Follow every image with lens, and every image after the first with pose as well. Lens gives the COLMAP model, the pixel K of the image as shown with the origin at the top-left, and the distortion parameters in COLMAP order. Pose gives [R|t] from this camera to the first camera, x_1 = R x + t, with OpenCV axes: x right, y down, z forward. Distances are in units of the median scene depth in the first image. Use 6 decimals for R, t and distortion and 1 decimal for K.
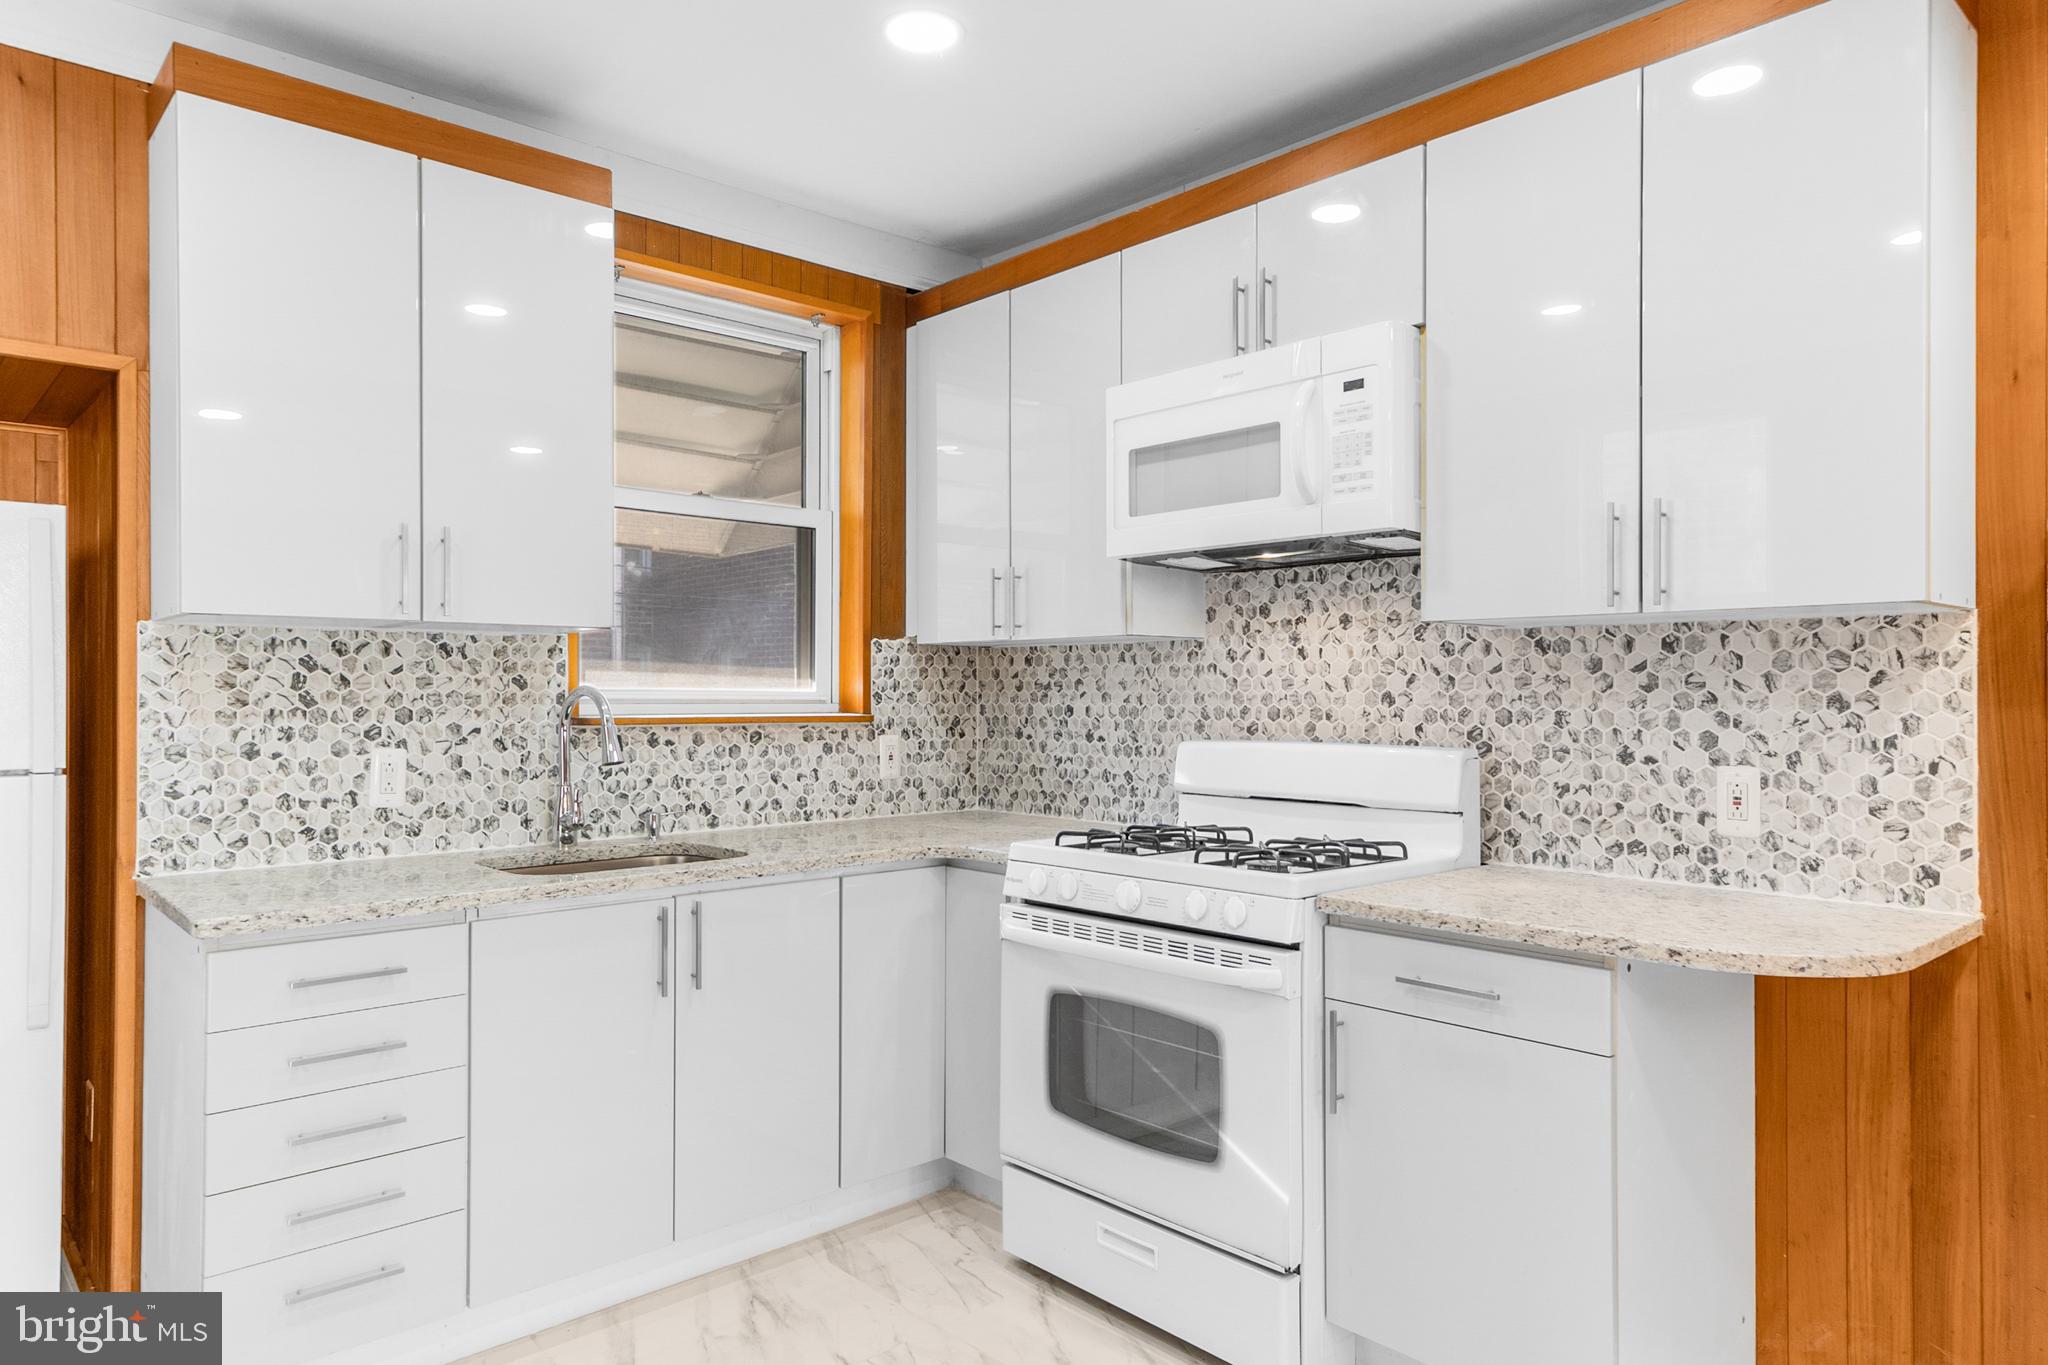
lens RADIAL K [[1278.1, 0, 1013.6], [0, 1278.1, 684.4], [0, 0, 1]] dist [0.023946, 0.000568]
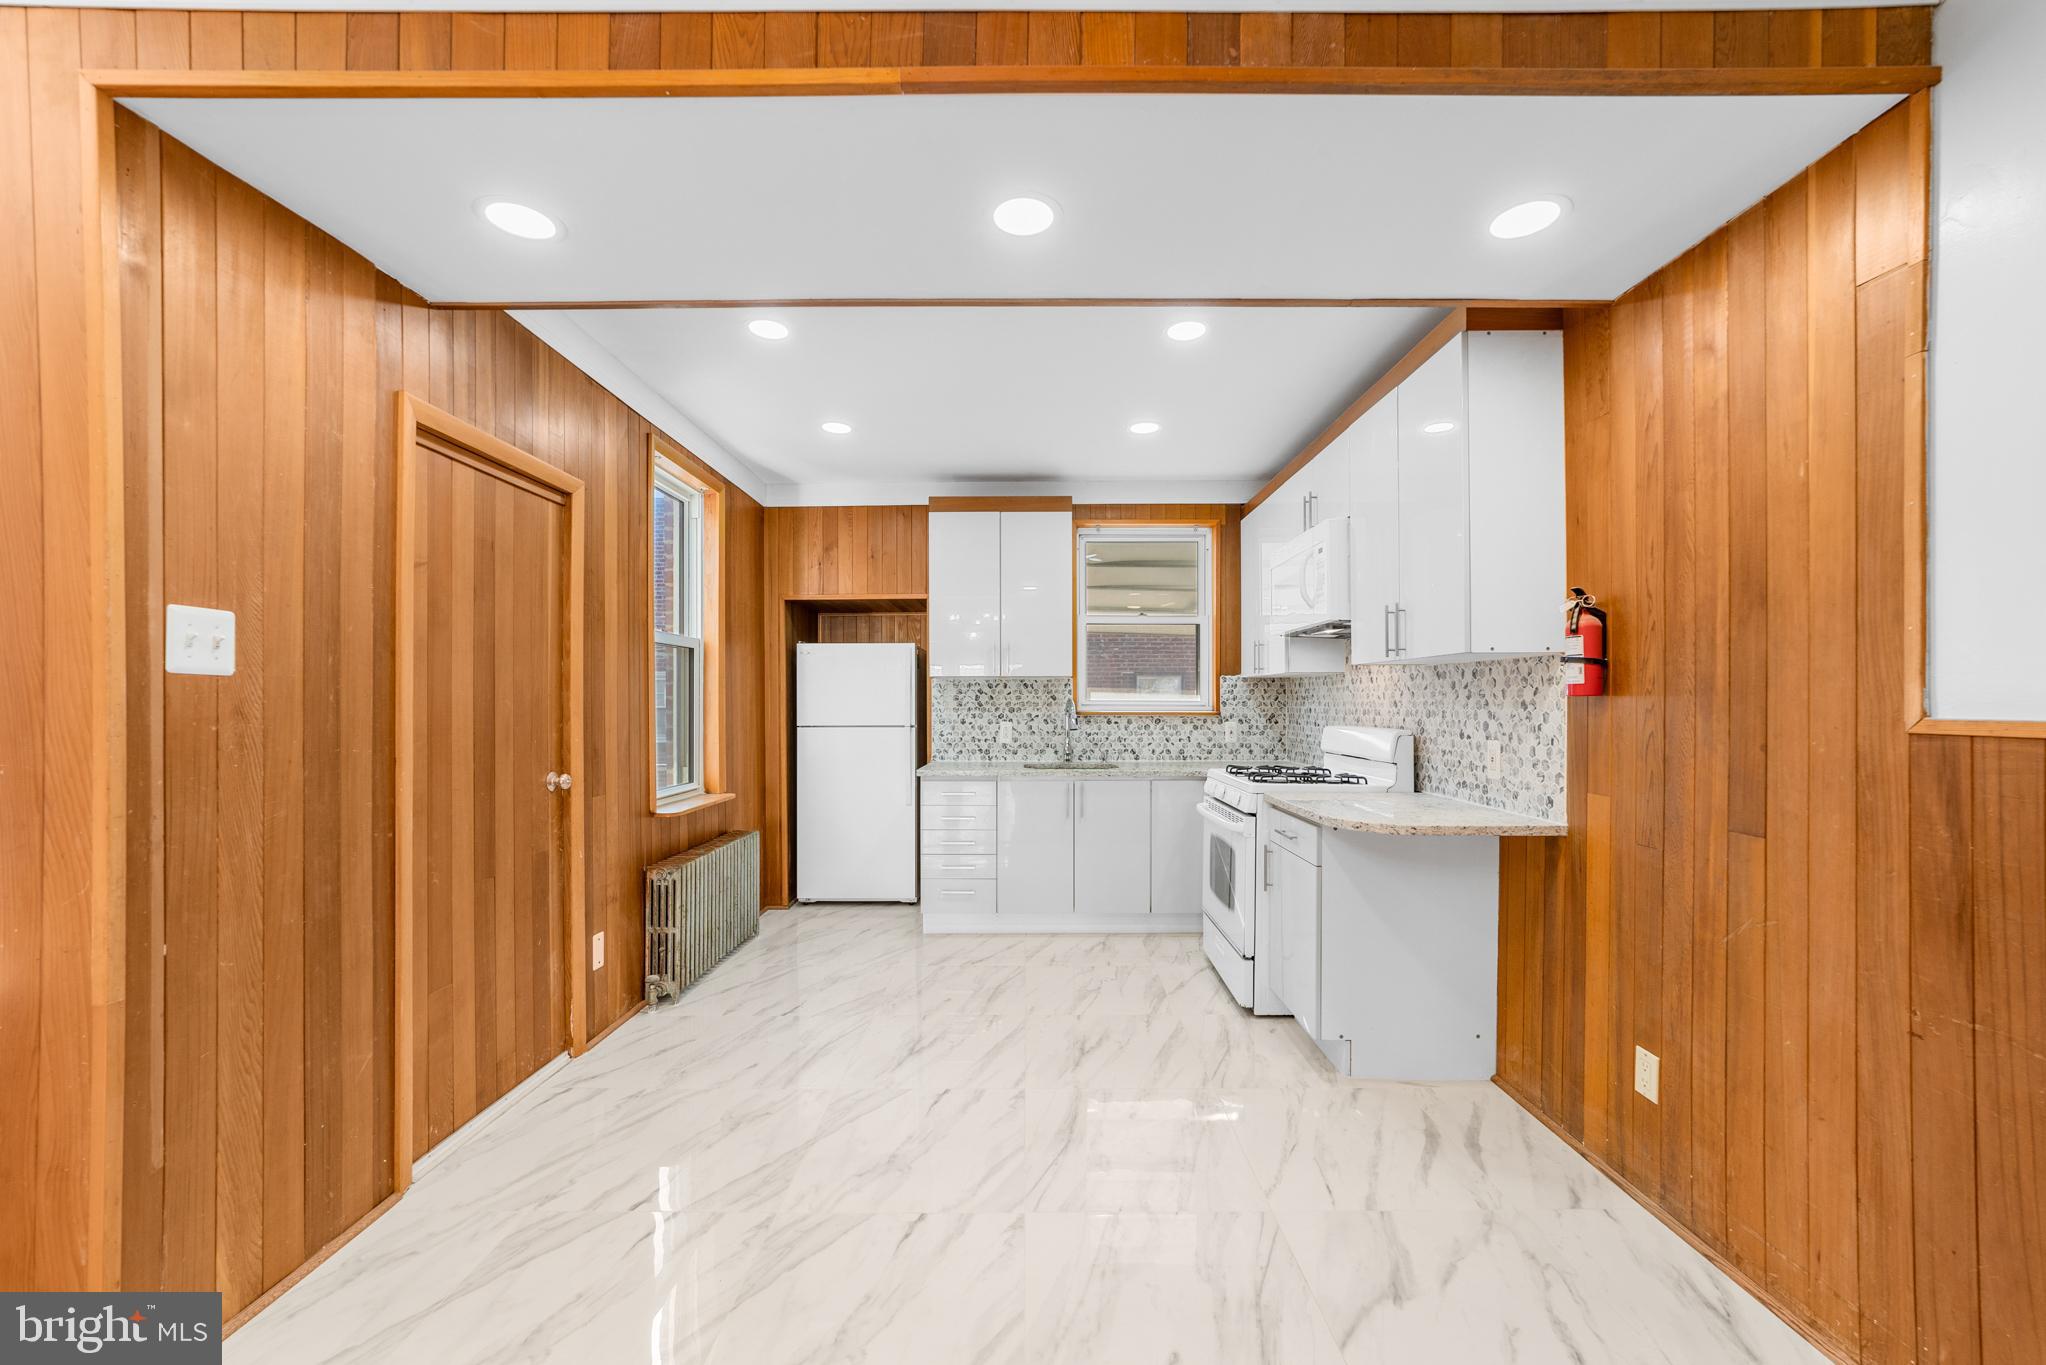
lens RADIAL K [[796.6, 0, 1023.2], [0, 796.6, 704.6], [0, 0, 1]] dist [-0.006567, 0.005054]
pose [[0.732465, 0.000131, -0.680805, 0.676262], [0.006034, 0.999959, 0.006685, 0.001183], [0.680778, -0.009004, 0.732434, -0.218830]]
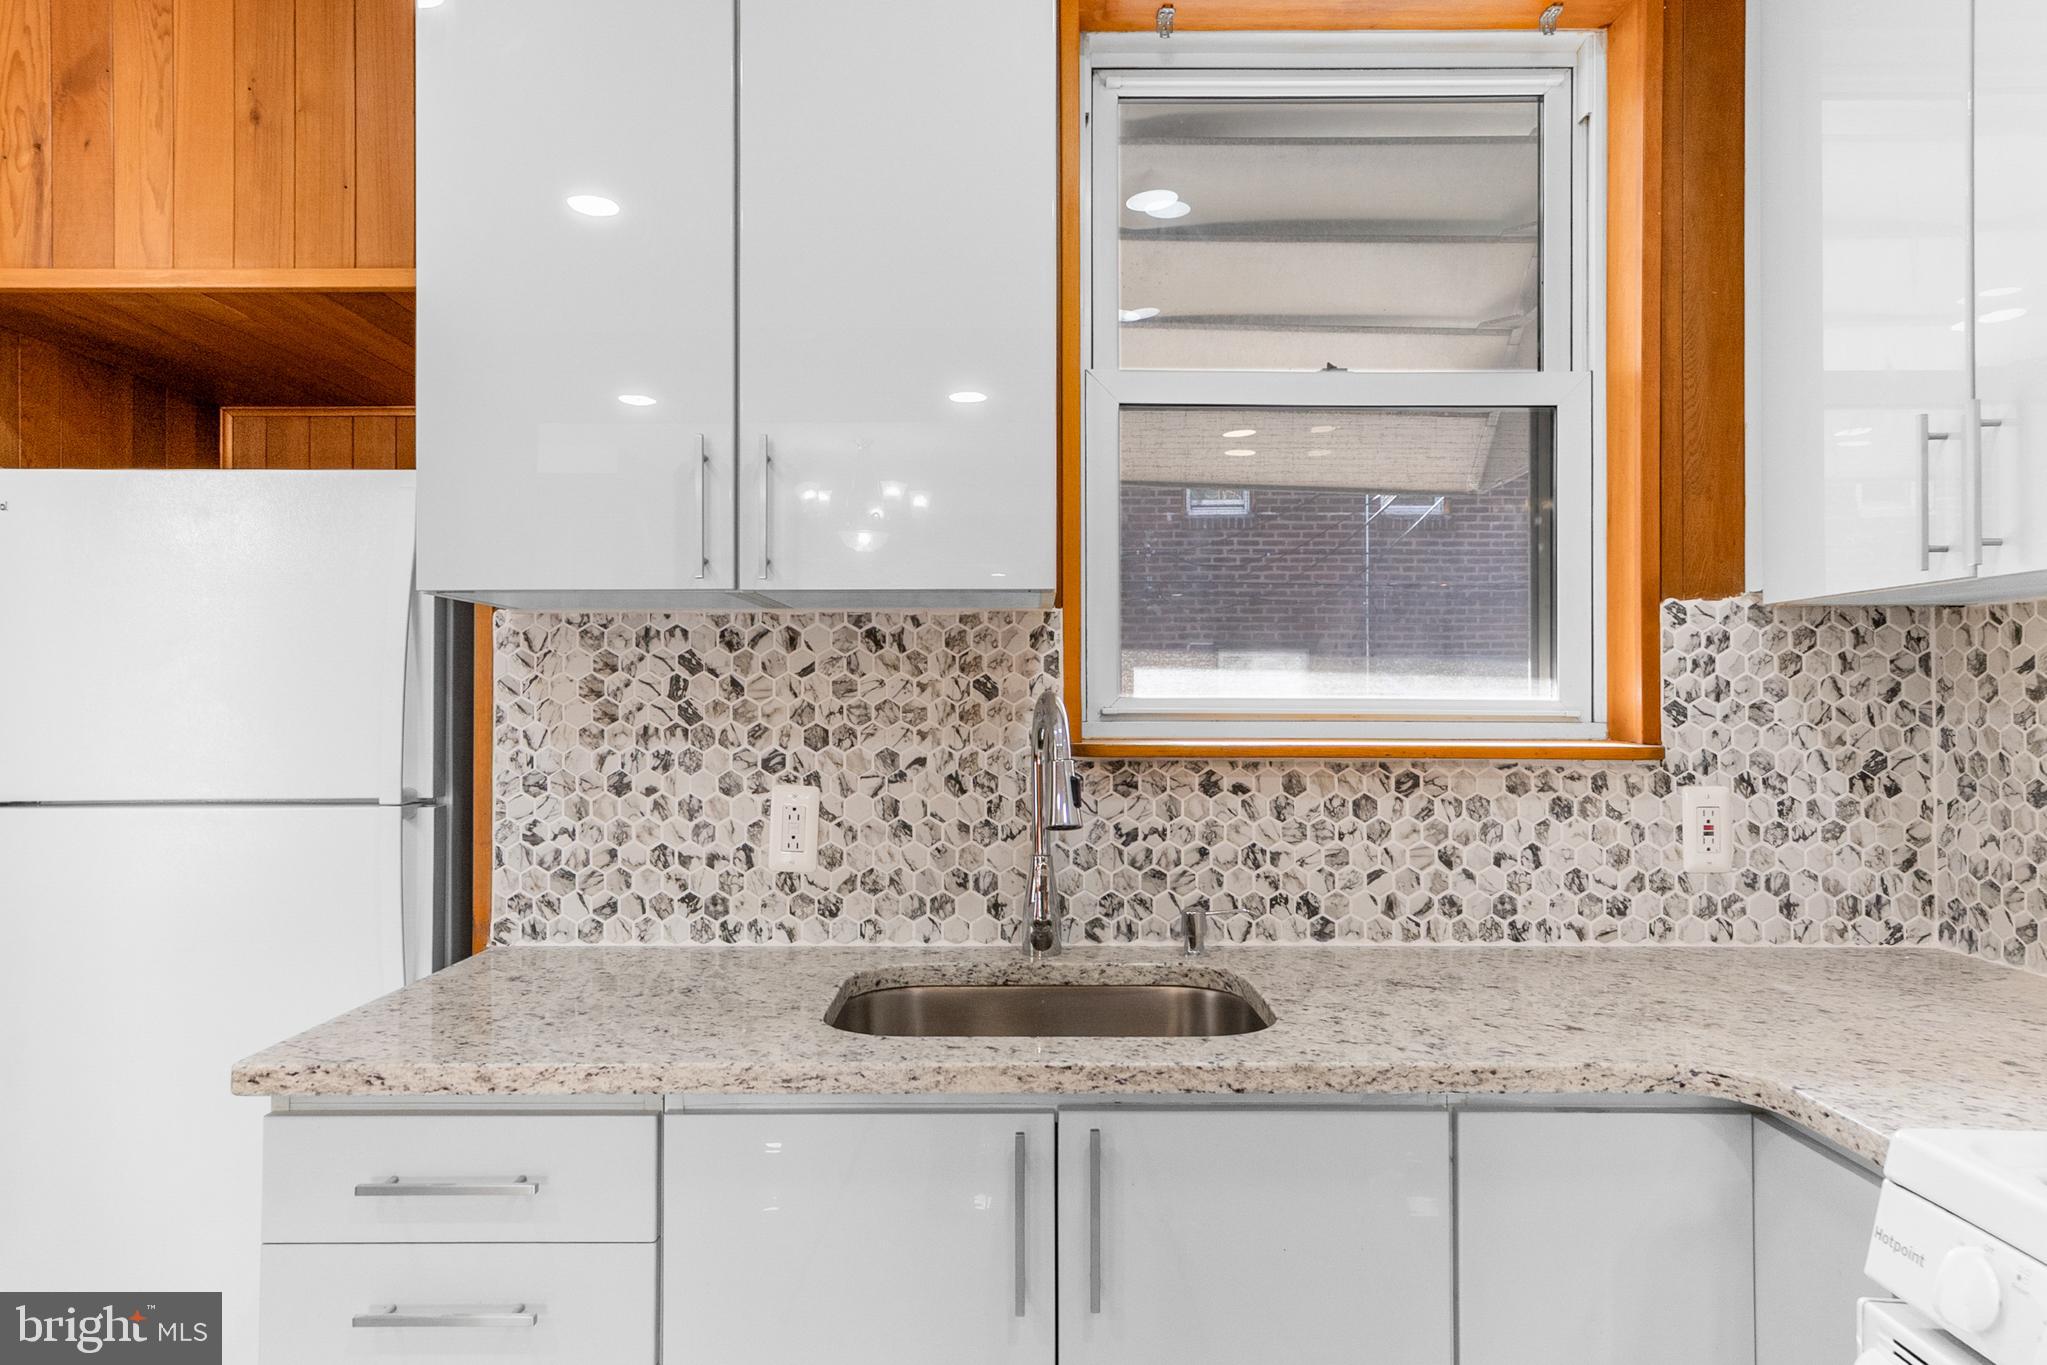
lens RADIAL K [[796.9, 0, 1057.5], [0, 796.9, 684.8], [0, 0, 1]] dist [-0.006567, 0.005054]
pose [[0.740424, -0.002116, -0.672137, -0.095248], [0.005332, 0.999982, 0.002726, -0.003803], [0.672119, -0.005603, 0.740422, 0.749238]]
